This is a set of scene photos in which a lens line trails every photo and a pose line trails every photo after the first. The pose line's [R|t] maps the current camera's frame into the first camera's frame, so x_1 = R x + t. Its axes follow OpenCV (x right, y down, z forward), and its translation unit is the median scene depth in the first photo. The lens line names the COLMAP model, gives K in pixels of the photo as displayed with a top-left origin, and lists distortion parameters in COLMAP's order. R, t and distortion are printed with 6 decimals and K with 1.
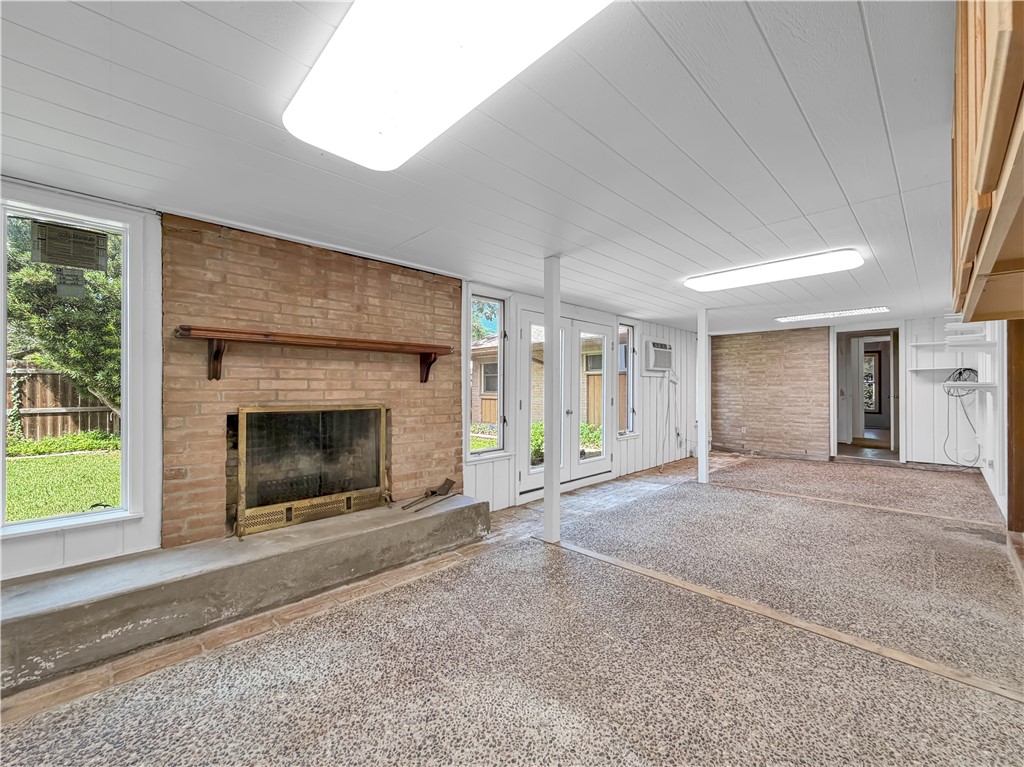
lens RADIAL K [[418.4, 0, 505.4], [0, 418.4, 383.8], [0, 0, 1]] dist [-0.000841, -0.000006]
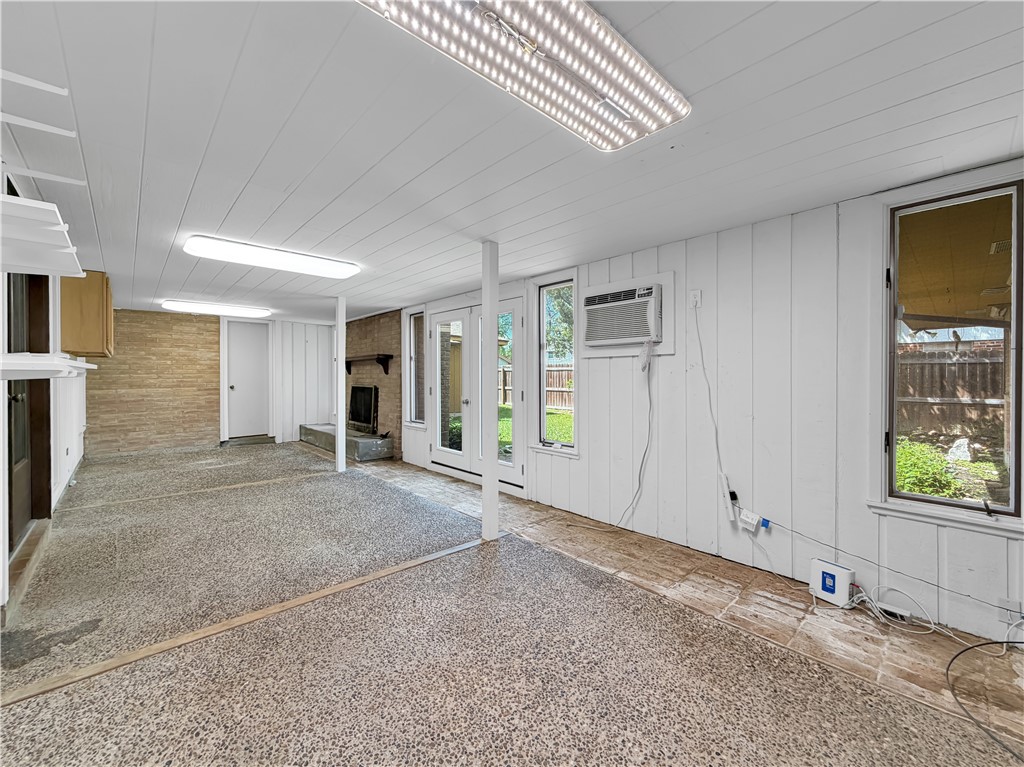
lens RADIAL K [[418.4, 0, 505.4], [0, 418.4, 383.8], [0, 0, 1]] dist [-0.000841, -0.000006]
pose [[-0.028885, 0.011447, -0.999517, 1.166432], [0.005450, 0.999921, 0.011294, 0.014095], [0.999568, -0.005121, -0.028945, 1.147455]]
